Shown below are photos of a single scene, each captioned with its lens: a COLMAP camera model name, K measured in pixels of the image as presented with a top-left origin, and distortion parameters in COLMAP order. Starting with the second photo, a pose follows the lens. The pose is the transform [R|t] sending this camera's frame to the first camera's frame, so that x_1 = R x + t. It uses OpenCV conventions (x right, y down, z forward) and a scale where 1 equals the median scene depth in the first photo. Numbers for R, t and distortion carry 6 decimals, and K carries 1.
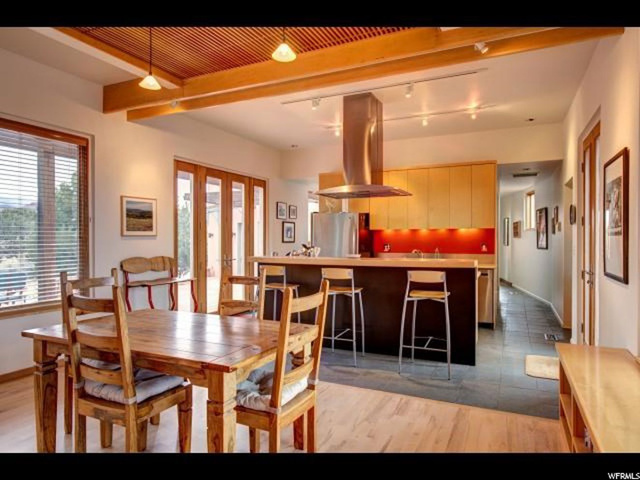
lens RADIAL K [[410.6, 0, 320.4], [0, 410.6, 235.3], [0, 0, 1]] dist [-0.035301, 0.000411]
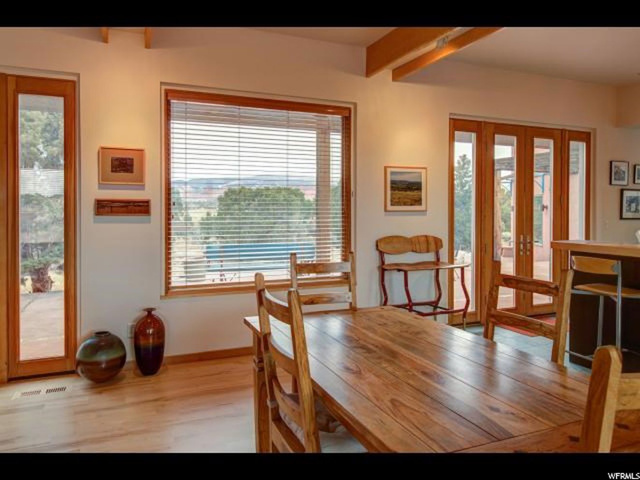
lens RADIAL K [[457.1, 0, 309.9], [0, 457.1, 215.3], [0, 0, 1]] dist [0.000032, 0.006609]
pose [[0.740554, 0.000209, -0.671996, 0.062309], [0.007070, 0.999942, 0.008102, 0.000985], [0.671959, -0.010751, 0.740510, 0.144805]]
